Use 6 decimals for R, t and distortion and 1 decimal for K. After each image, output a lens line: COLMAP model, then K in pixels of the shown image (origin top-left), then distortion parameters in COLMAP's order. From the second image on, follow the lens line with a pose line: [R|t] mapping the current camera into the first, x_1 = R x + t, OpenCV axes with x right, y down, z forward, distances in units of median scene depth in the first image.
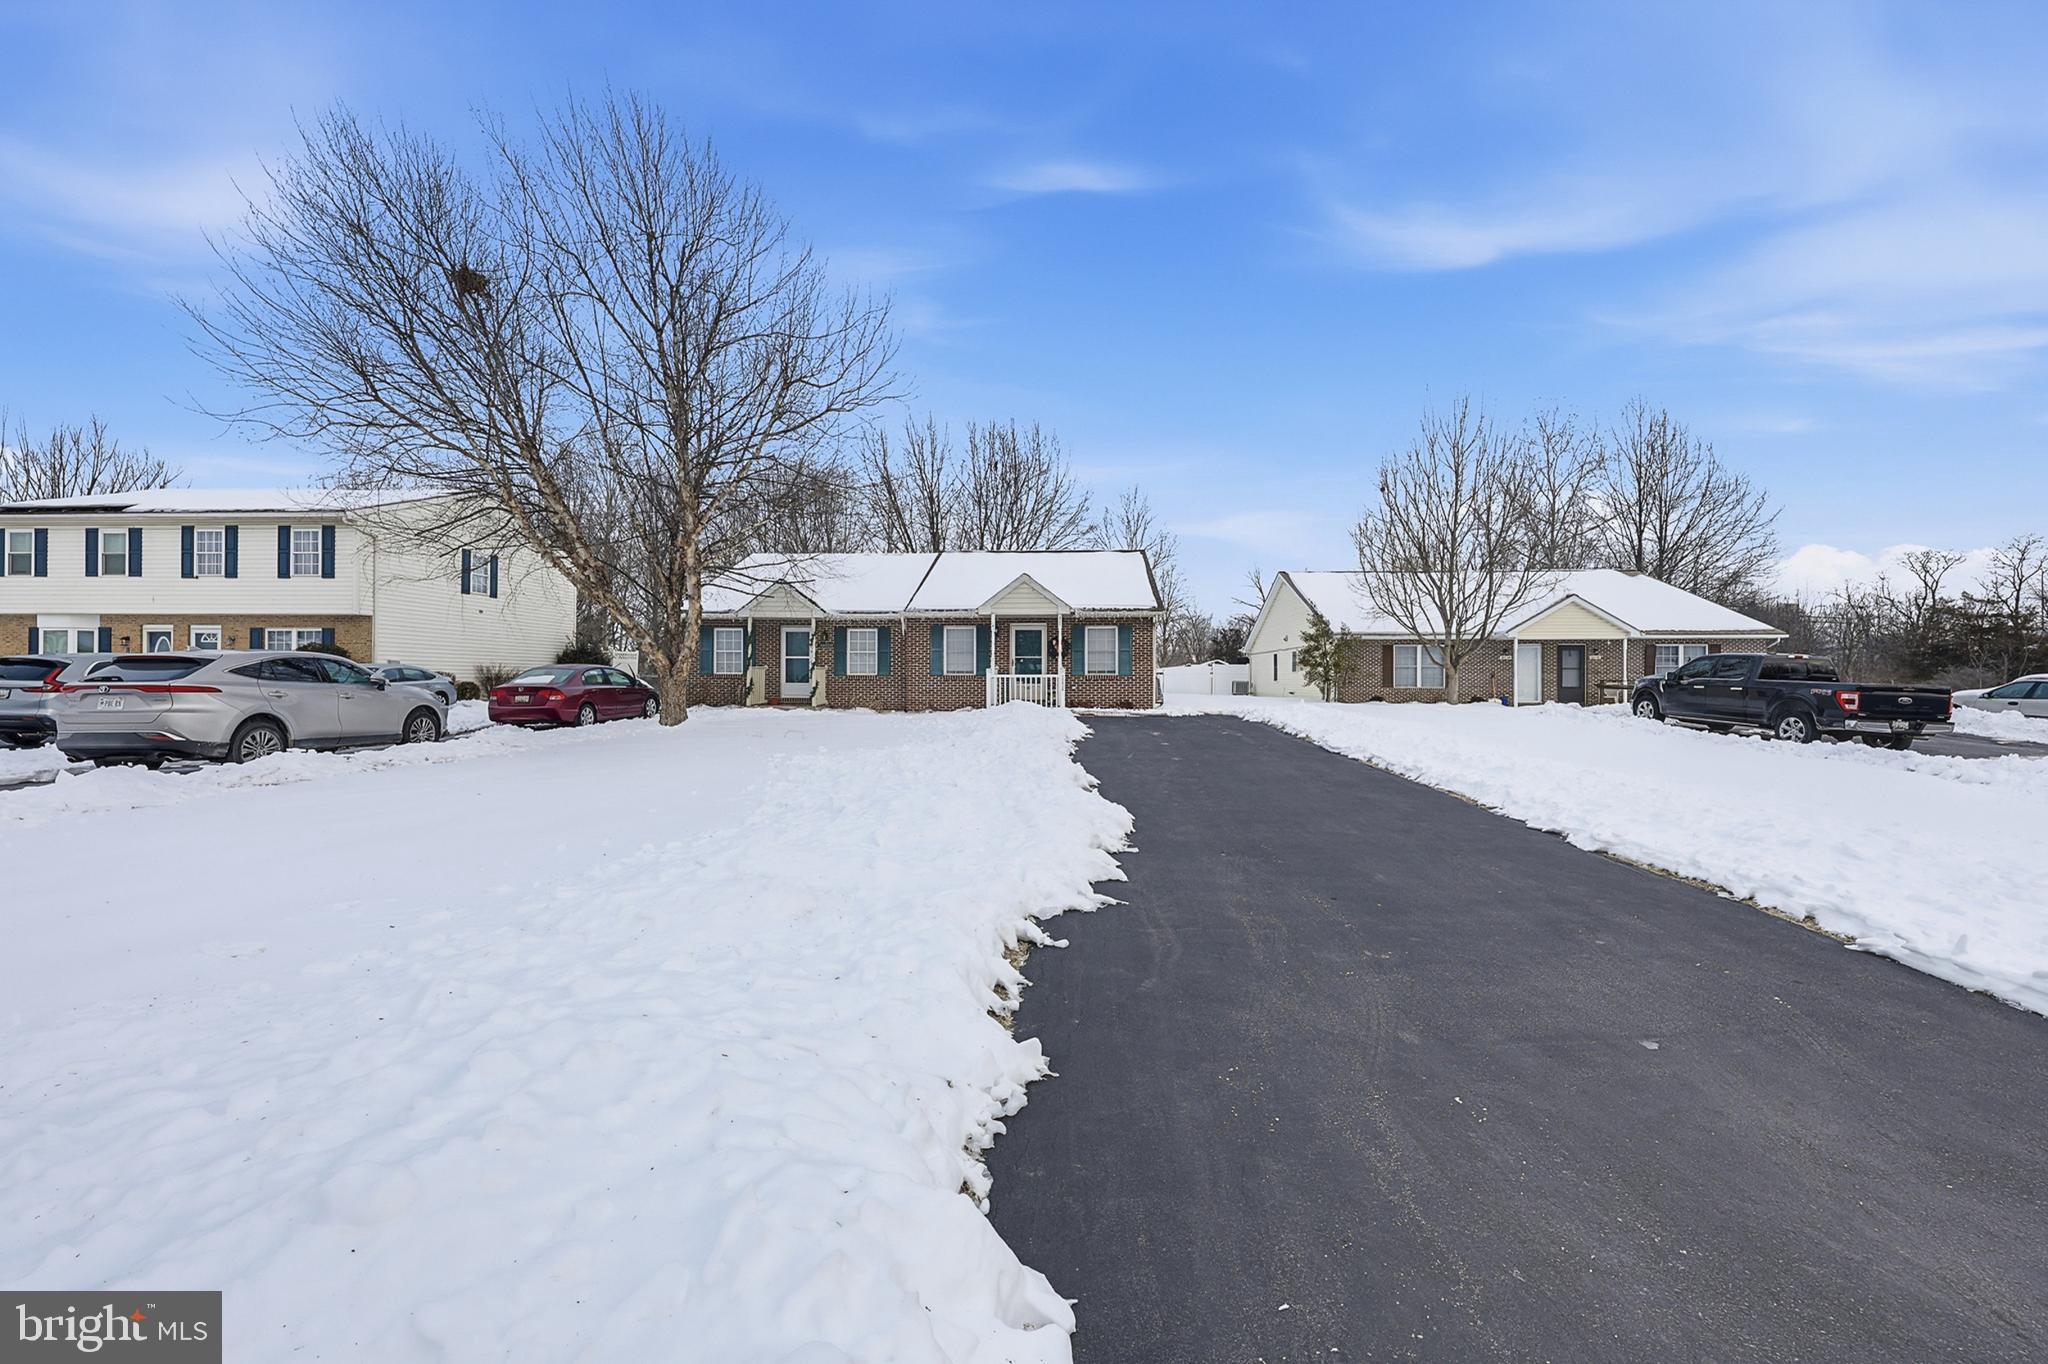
lens RADIAL K [[844.9, 0, 1022.4], [0, 844.9, 677.6], [0, 0, 1]] dist [-0.001814, -0.000104]
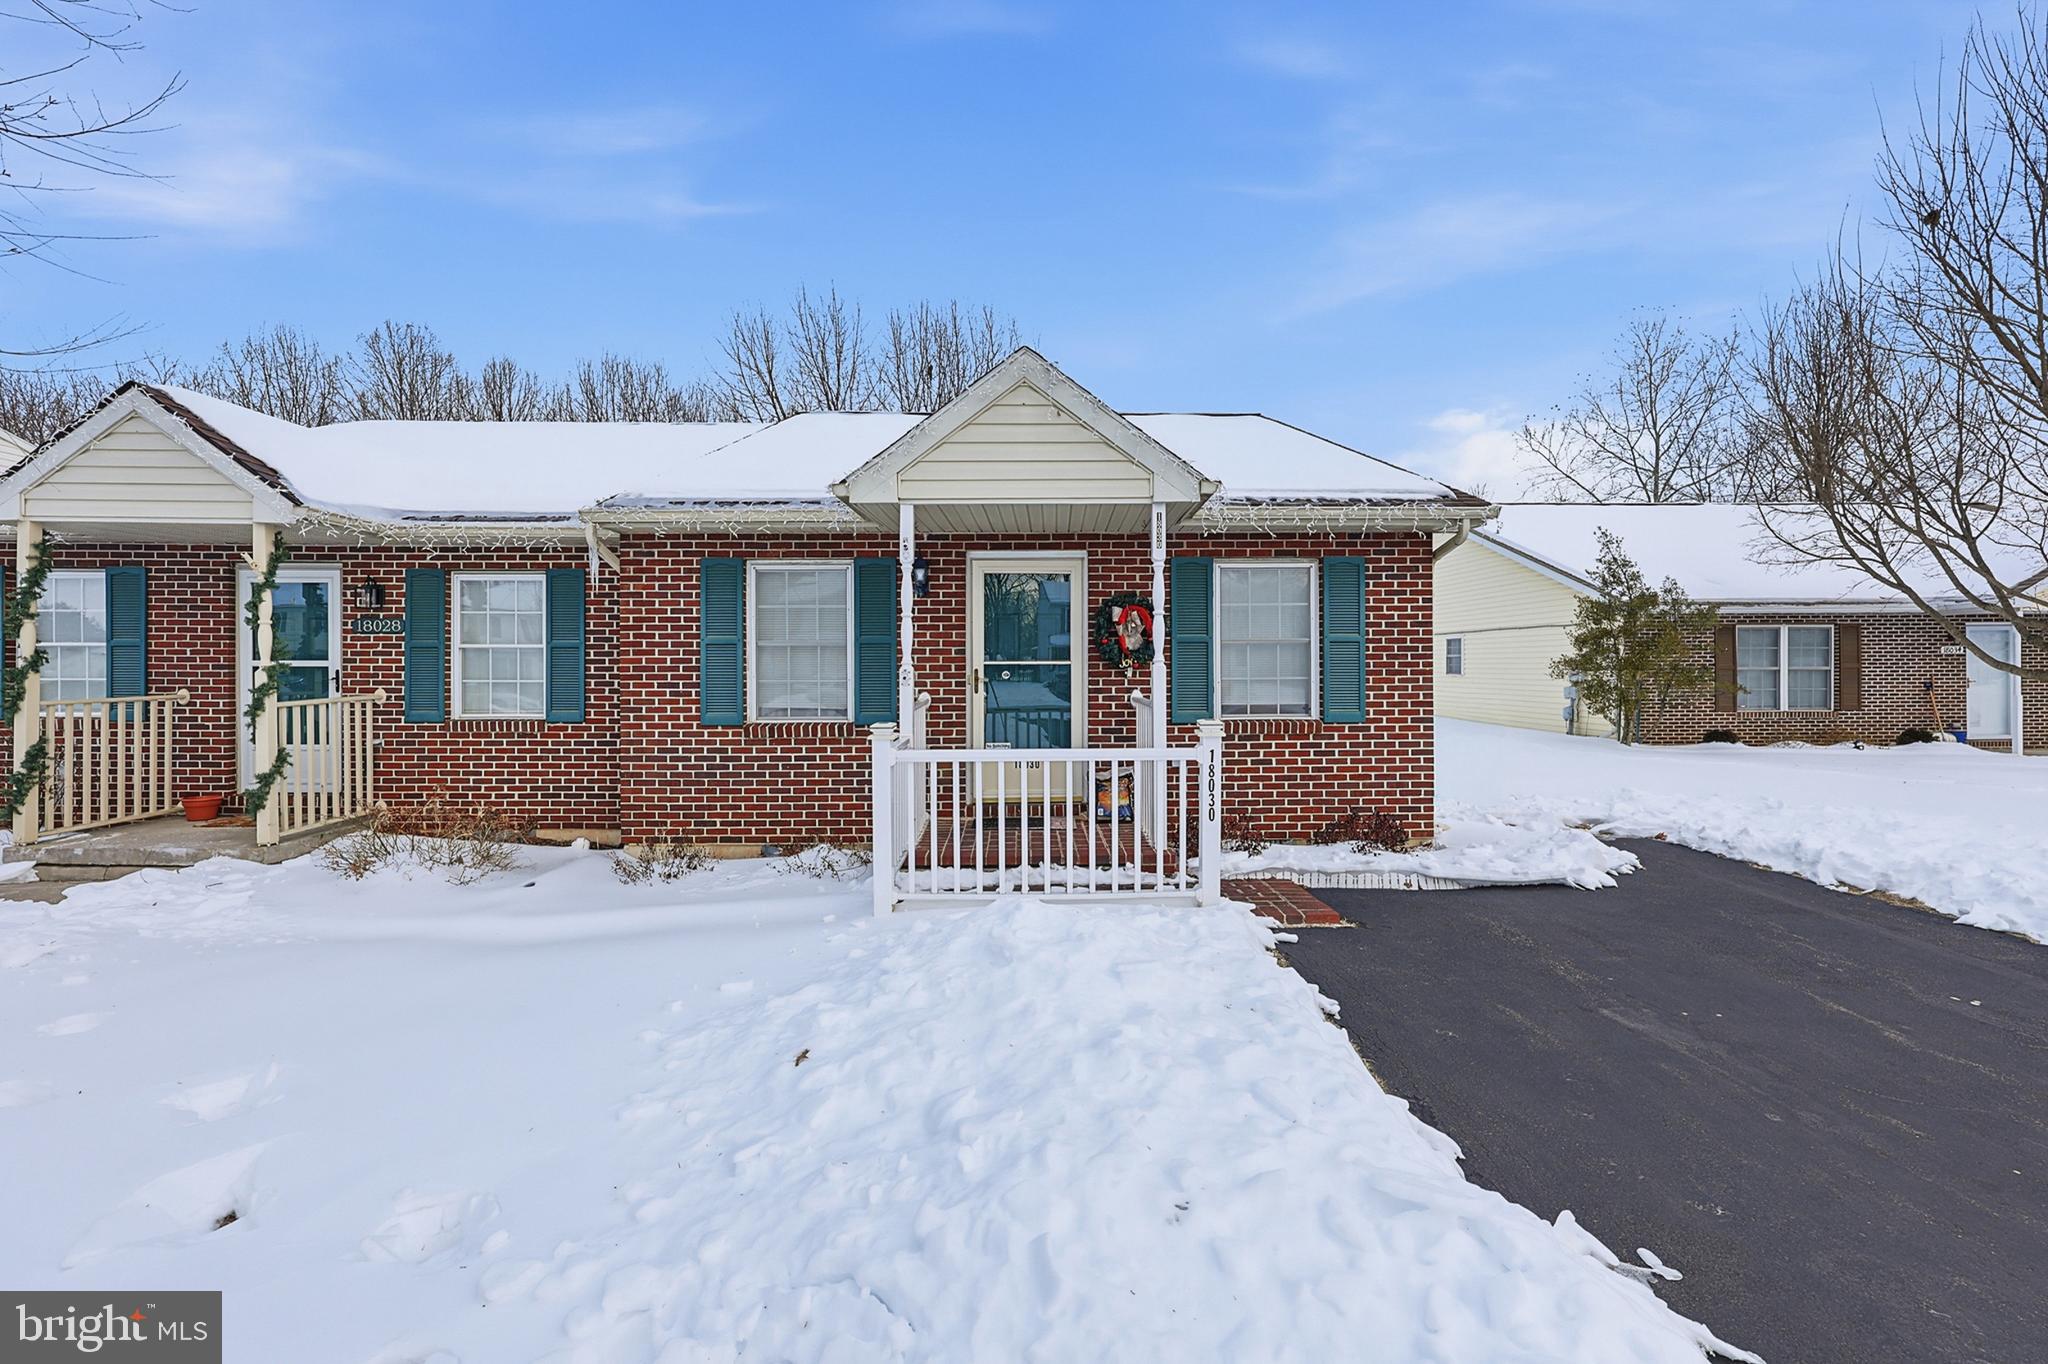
lens RADIAL K [[844.9, 0, 1022.4], [0, 844.9, 677.6], [0, 0, 1]] dist [-0.001814, -0.000104]
pose [[0.997324, -0.005545, 0.072896, -0.016688], [0.004237, 0.999827, 0.018085, -0.023388], [-0.072983, -0.017727, 0.997176, 0.677076]]
